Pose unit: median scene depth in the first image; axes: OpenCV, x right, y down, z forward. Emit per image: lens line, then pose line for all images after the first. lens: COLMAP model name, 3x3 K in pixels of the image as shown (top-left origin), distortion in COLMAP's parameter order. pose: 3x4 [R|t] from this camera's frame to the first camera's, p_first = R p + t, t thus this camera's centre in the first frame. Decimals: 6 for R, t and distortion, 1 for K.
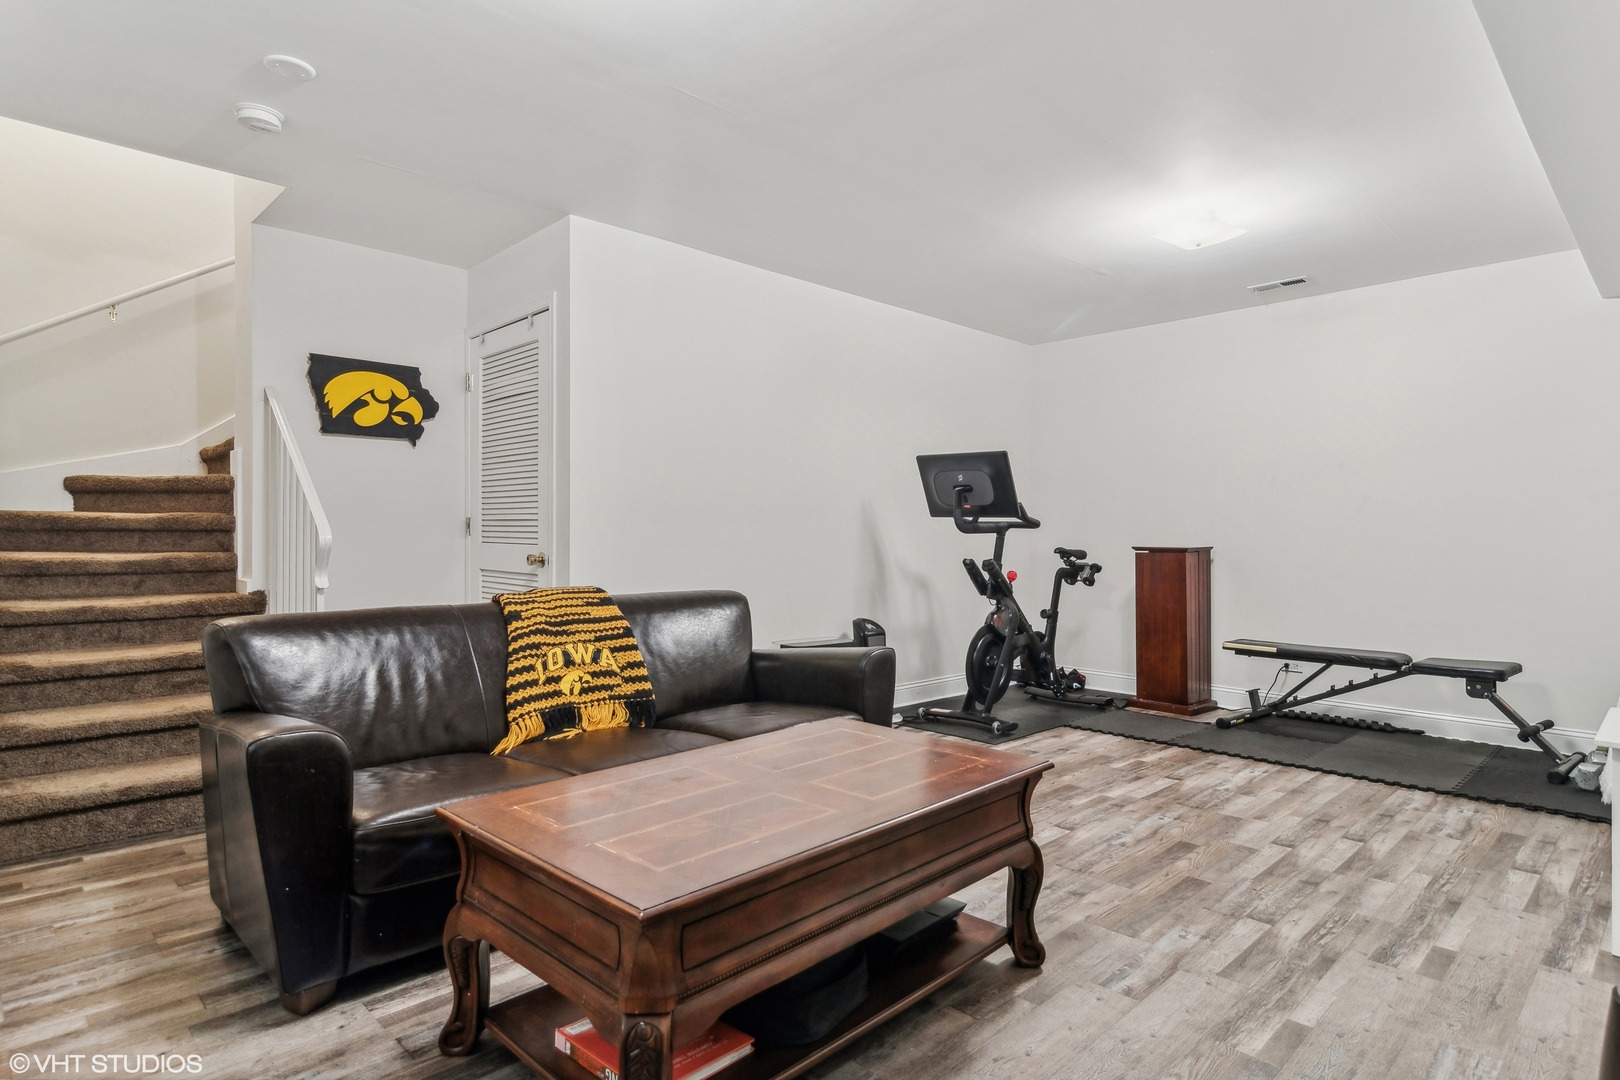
lens RADIAL K [[867.8, 0, 813.2], [0, 867.8, 539.9], [0, 0, 1]] dist [-0.000234, -0.001647]
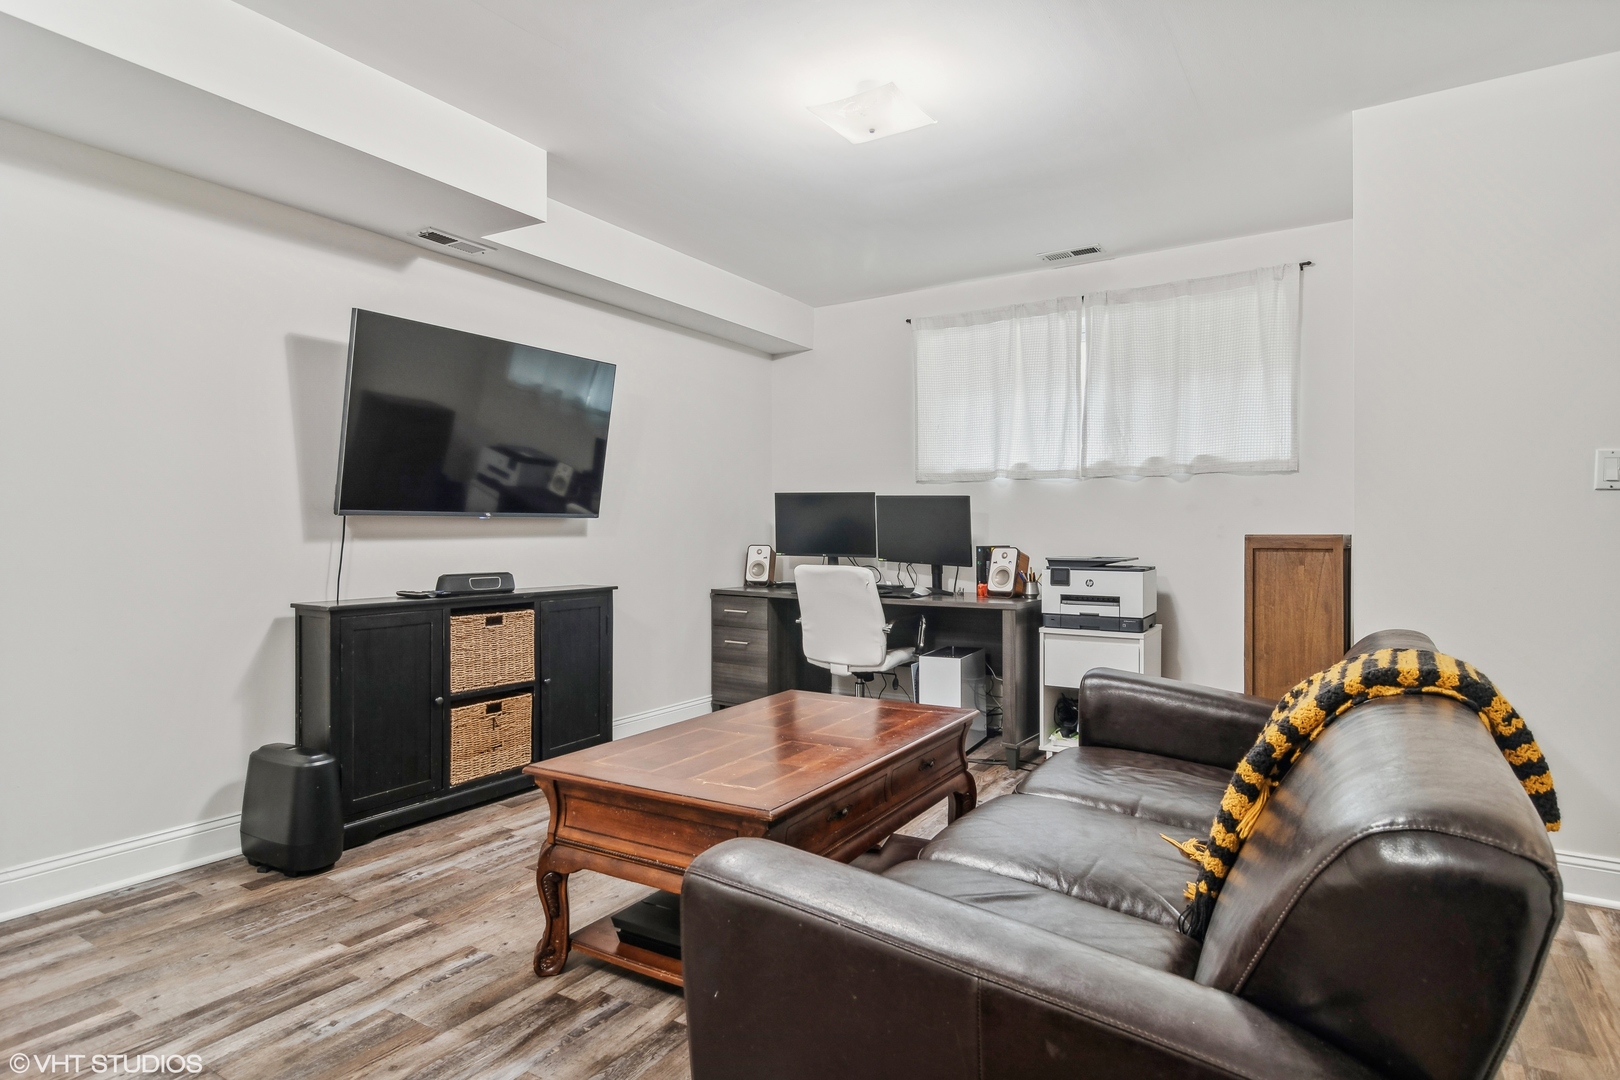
lens RADIAL K [[867.8, 0, 807.8], [0, 867.8, 537.6], [0, 0, 1]] dist [-0.000234, -0.001647]
pose [[-0.972775, -0.004293, -0.231713, 0.157970], [-0.006514, 0.999940, 0.008819, -0.012741], [0.231661, 0.010088, -0.972744, 1.666887]]
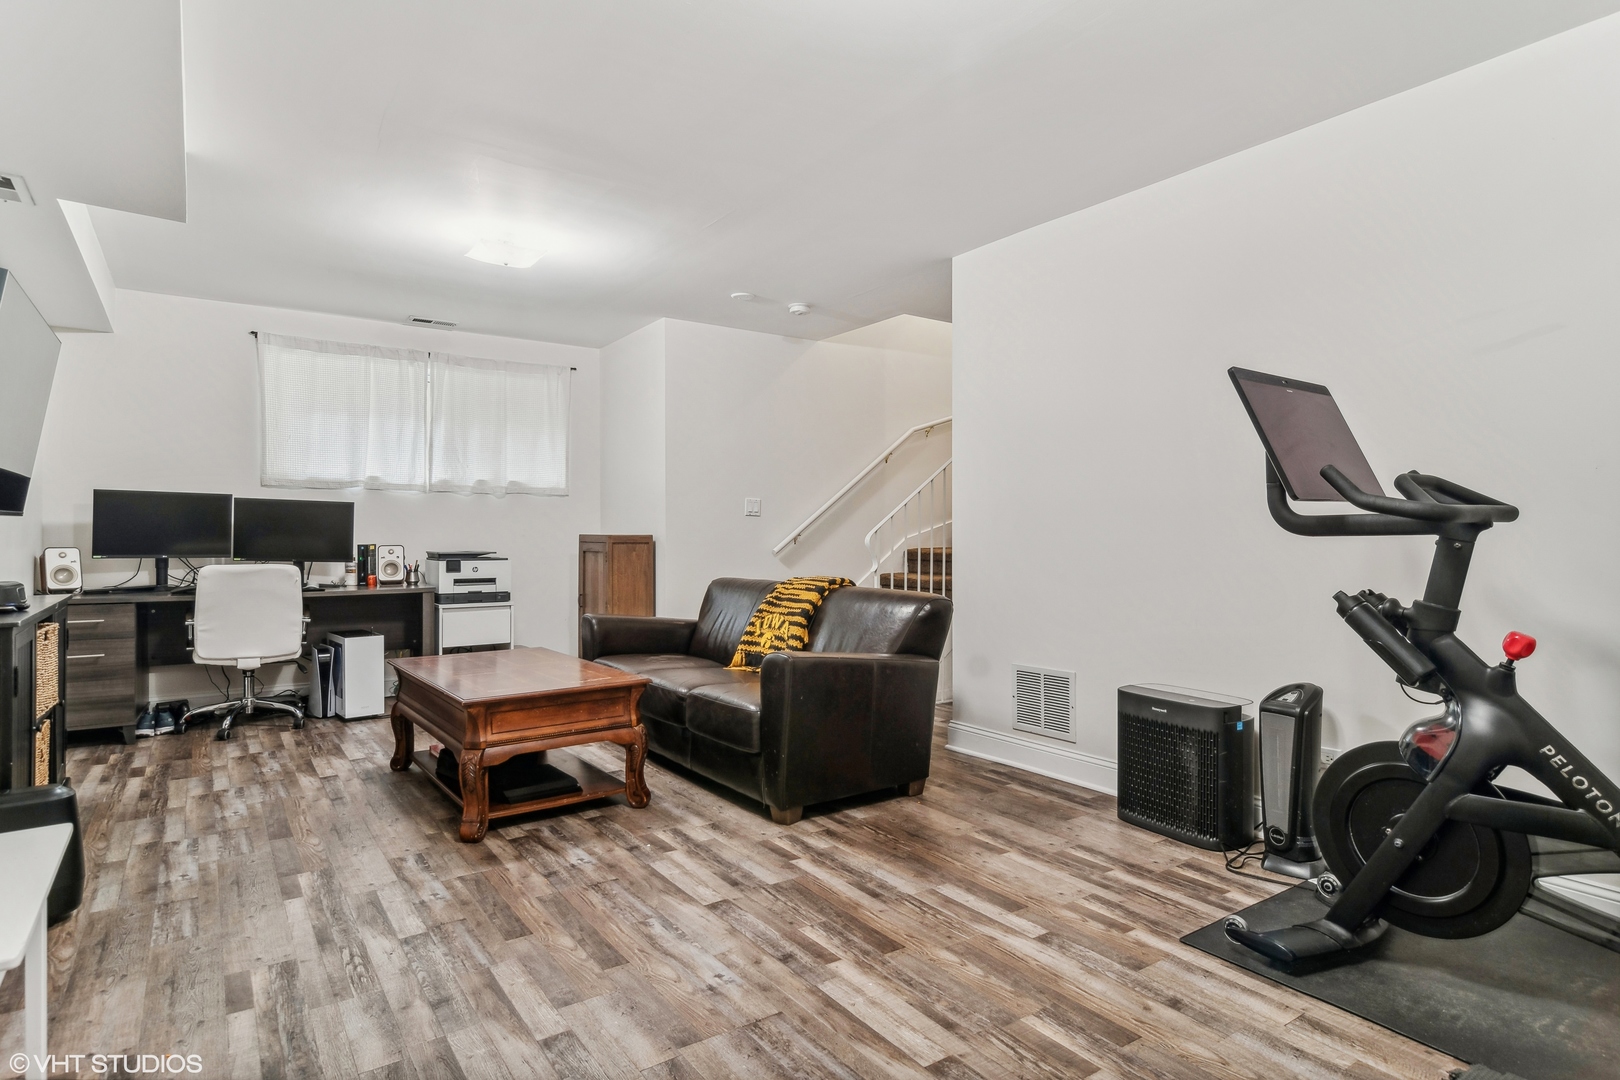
lens RADIAL K [[867.8, 0, 803.5], [0, 867.8, 532.8], [0, 0, 1]] dist [-0.000234, -0.001647]
pose [[-0.162122, -0.006344, -0.986750, 1.280223], [-0.006939, 0.999962, -0.005289, -0.007306], [0.986746, 0.005990, -0.162160, 1.447153]]
